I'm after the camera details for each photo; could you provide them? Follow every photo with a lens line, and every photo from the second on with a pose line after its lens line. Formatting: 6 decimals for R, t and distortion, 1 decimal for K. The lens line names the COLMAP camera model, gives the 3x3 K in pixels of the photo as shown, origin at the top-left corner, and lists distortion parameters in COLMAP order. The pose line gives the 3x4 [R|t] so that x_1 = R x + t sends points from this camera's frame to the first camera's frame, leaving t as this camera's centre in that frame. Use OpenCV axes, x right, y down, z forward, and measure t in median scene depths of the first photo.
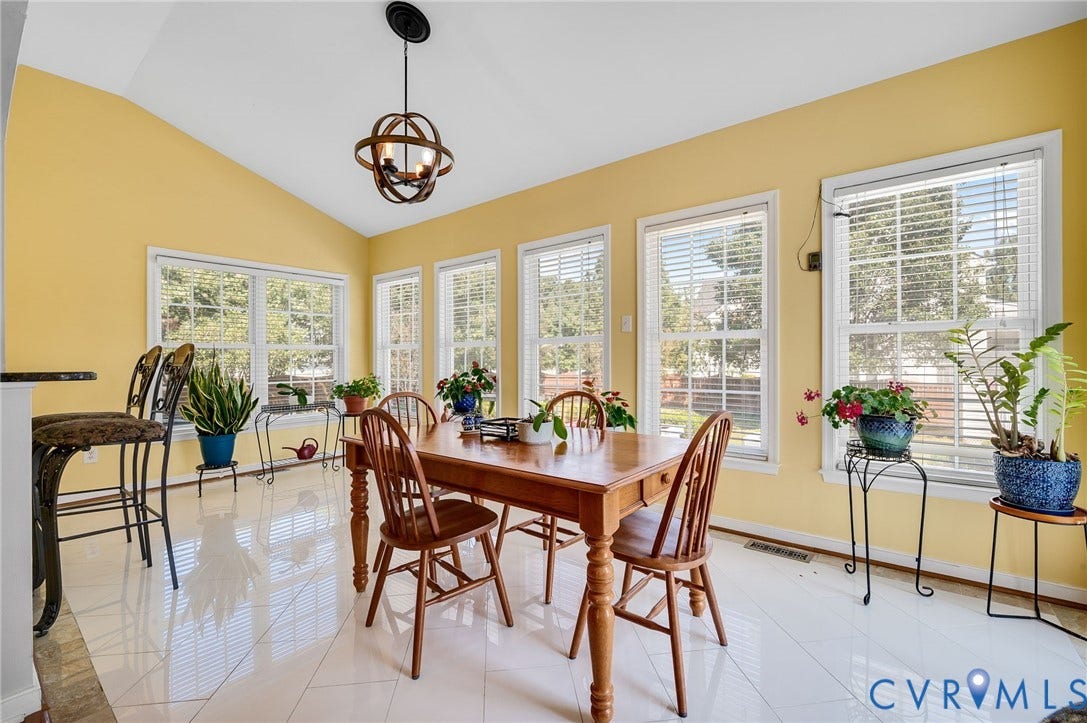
lens RADIAL K [[461.8, 0, 546.3], [0, 461.8, 357.9], [0, 0, 1]] dist [0.005079, 0.000172]
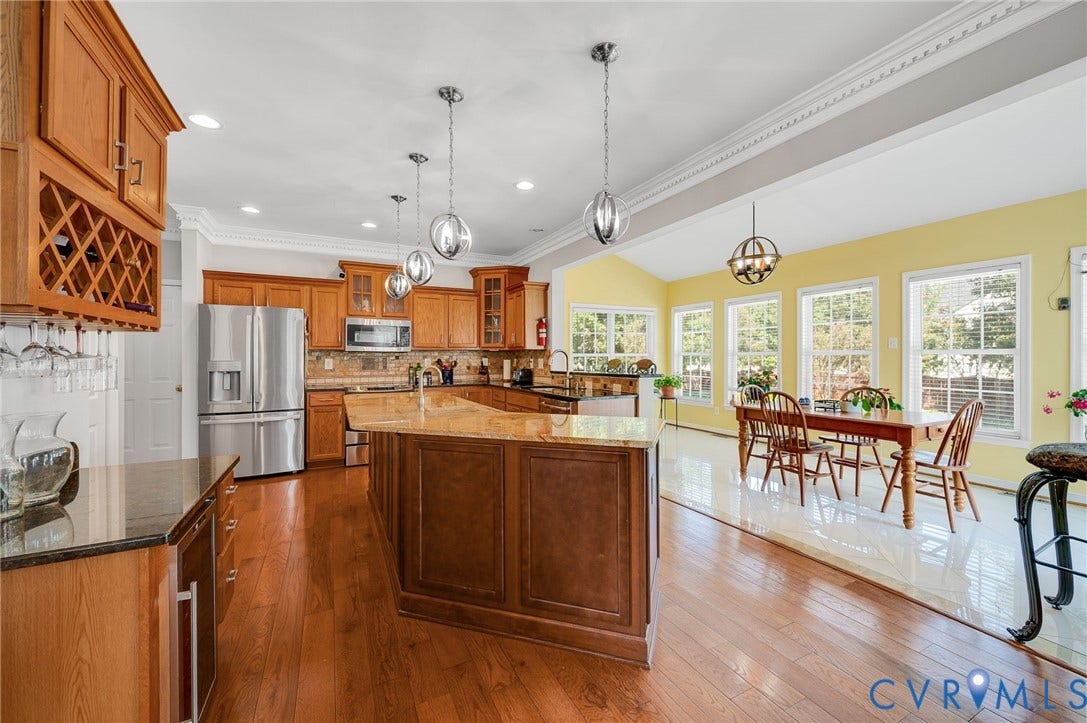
lens RADIAL K [[425.7, 0, 541.1], [0, 425.7, 356.4], [0, 0, 1]] dist [0.000644, 0.000345]
pose [[0.905214, 0.001748, -0.424952, -0.345588], [0.000729, 0.999984, 0.005667, -0.051845], [0.424954, -0.005440, 0.905198, -0.930852]]
